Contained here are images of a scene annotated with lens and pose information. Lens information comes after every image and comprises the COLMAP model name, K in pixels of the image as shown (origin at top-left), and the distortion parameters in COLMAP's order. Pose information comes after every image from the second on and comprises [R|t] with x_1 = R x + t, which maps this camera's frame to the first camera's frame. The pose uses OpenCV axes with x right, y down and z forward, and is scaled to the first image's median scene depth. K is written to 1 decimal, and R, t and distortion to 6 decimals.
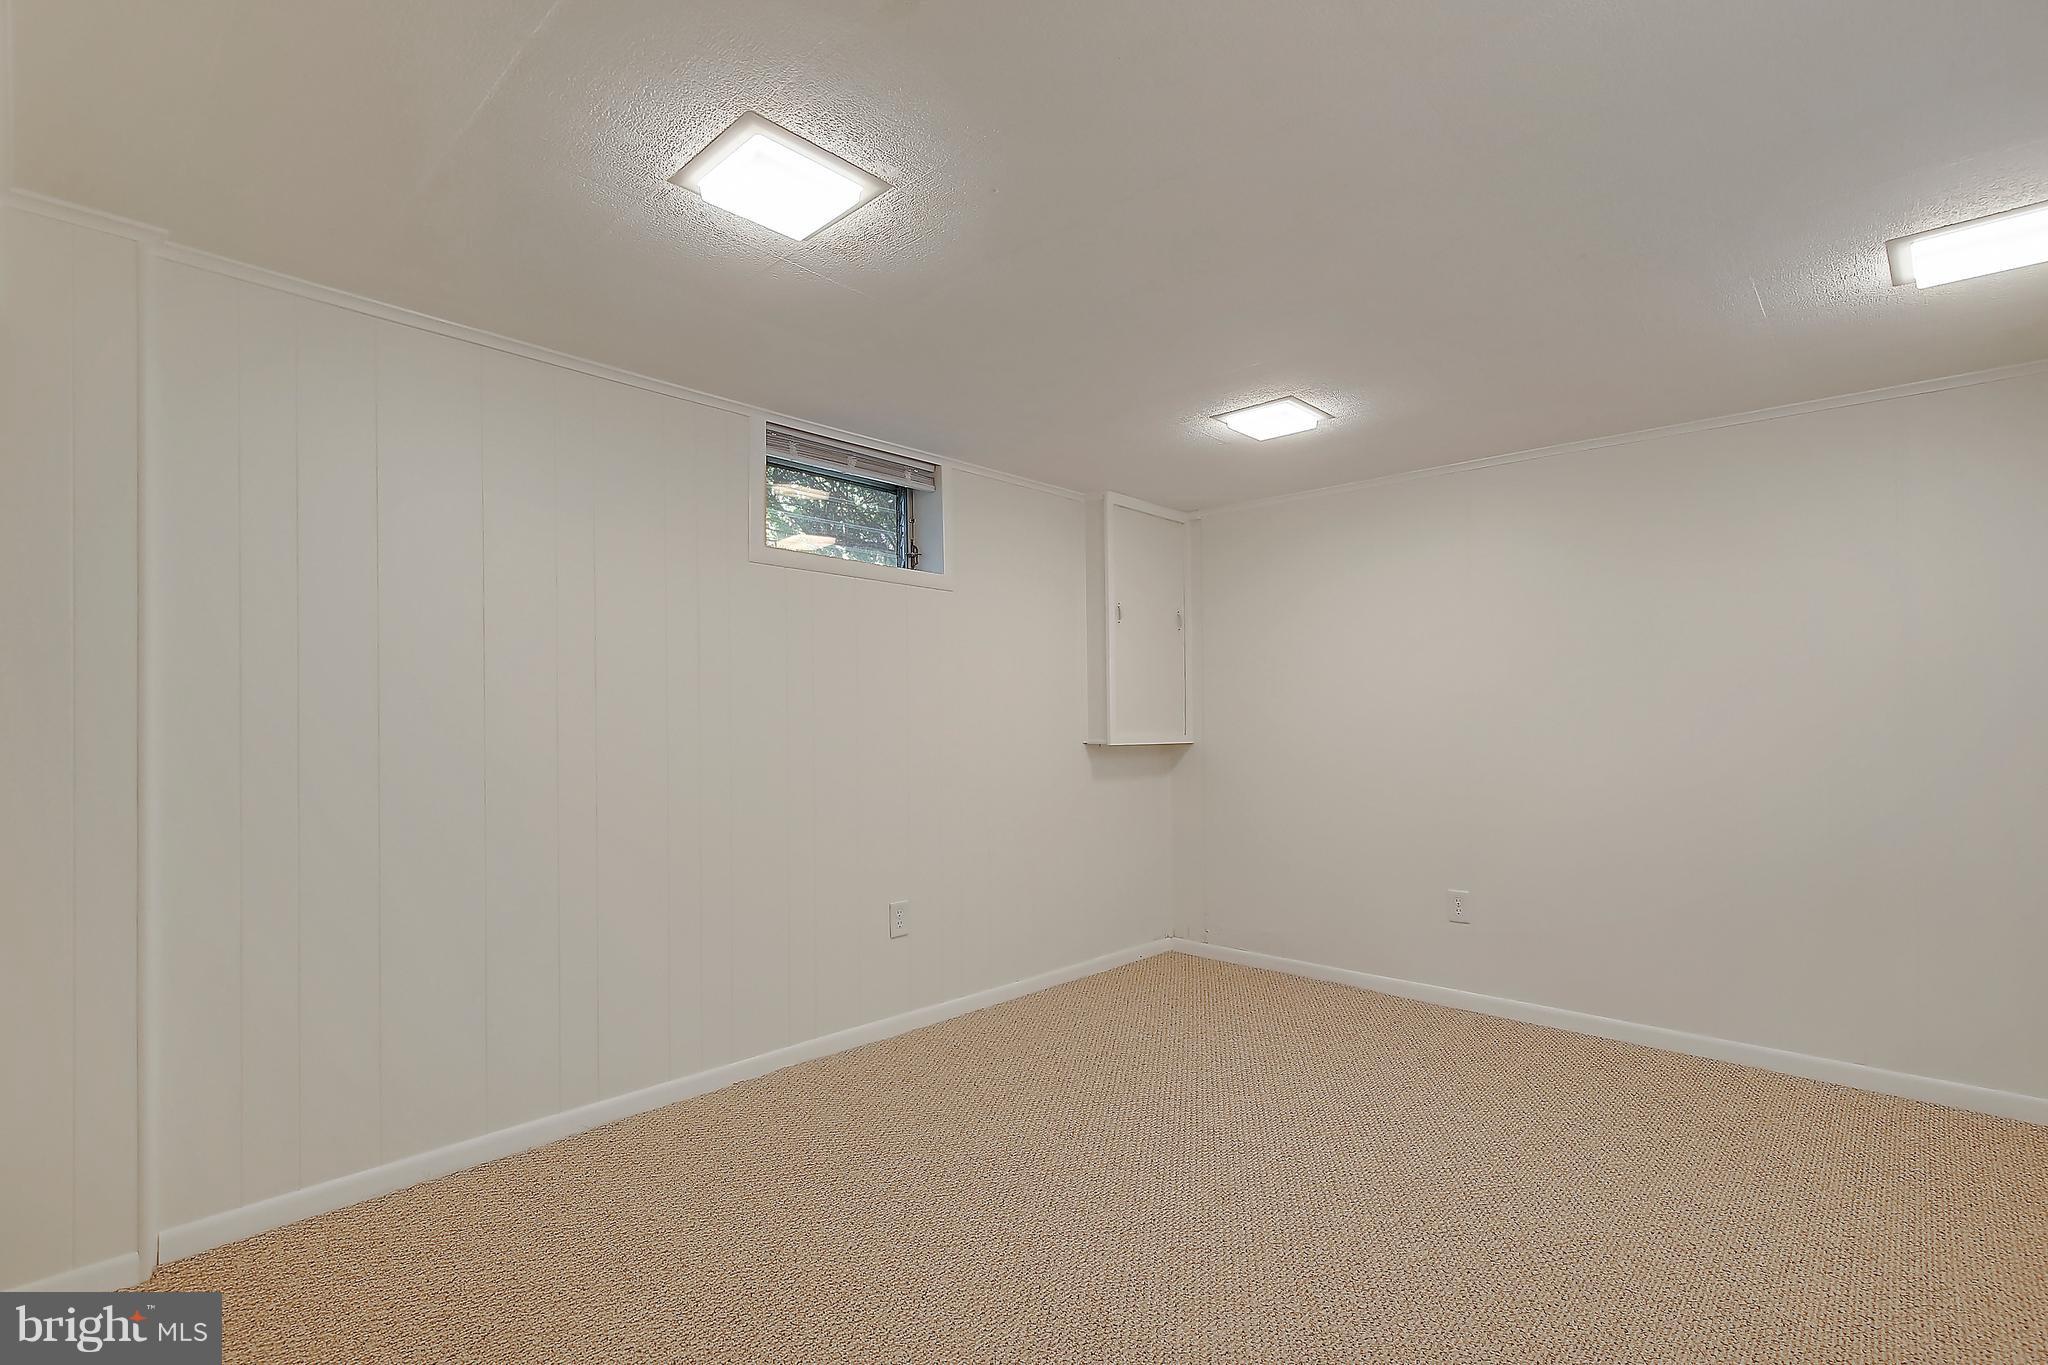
lens RADIAL K [[940.6, 0, 1019.3], [0, 940.6, 704.1], [0, 0, 1]] dist [0.005023, -0.000828]
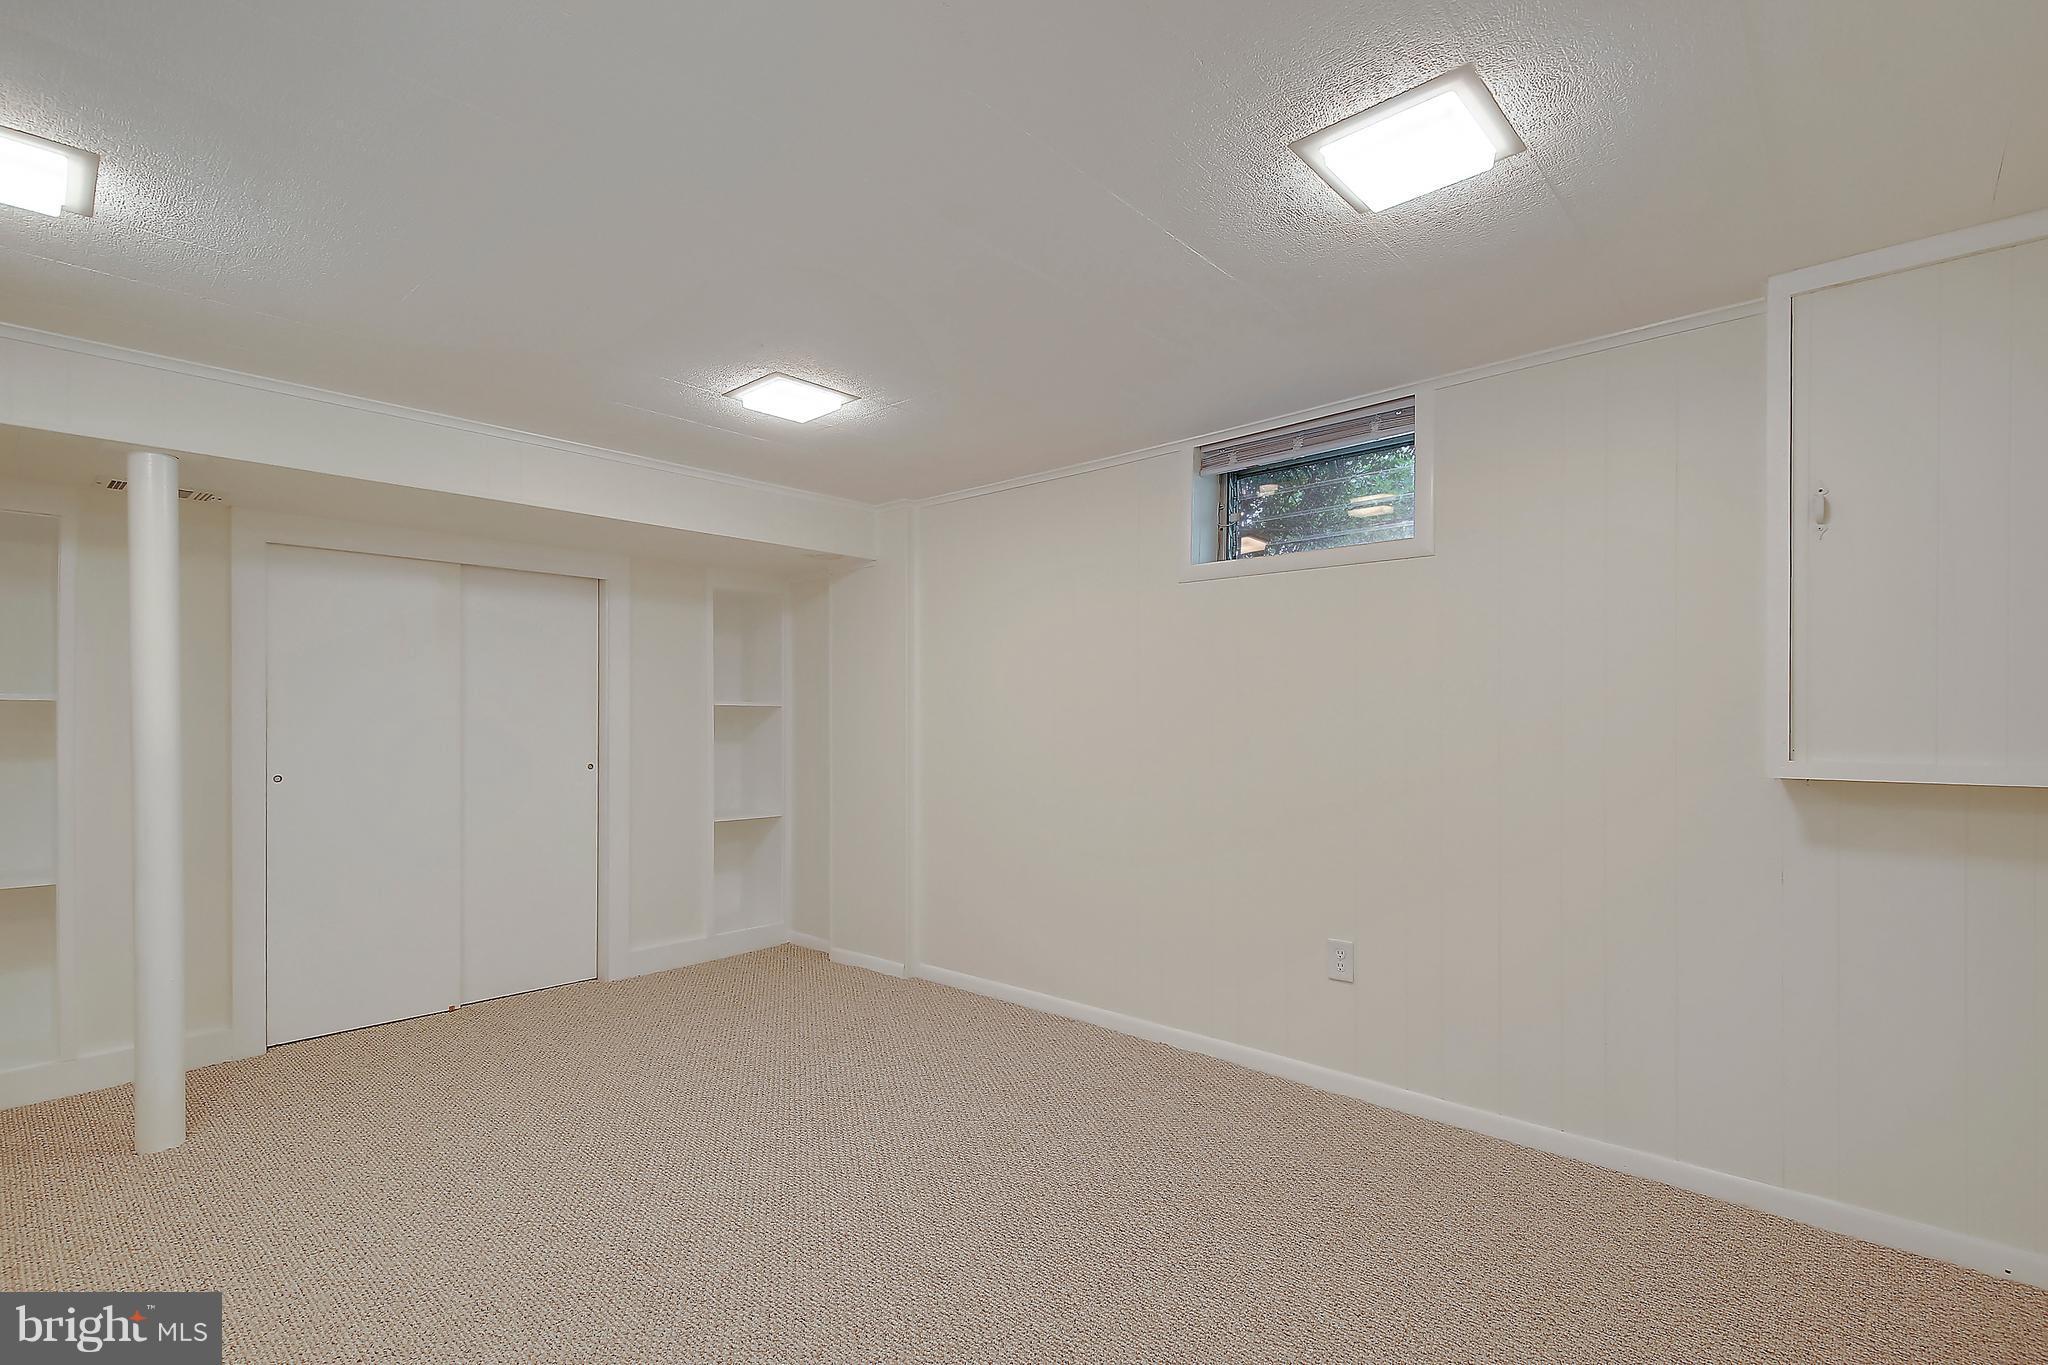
lens RADIAL K [[940.6, 0, 1019.3], [0, 940.6, 704.1], [0, 0, 1]] dist [0.005023, -0.000828]
pose [[-0.000055, -0.020769, -0.999784, 0.719003], [0.005136, 0.999771, -0.020769, 0.015128], [0.999987, -0.005136, 0.000051, 0.708147]]
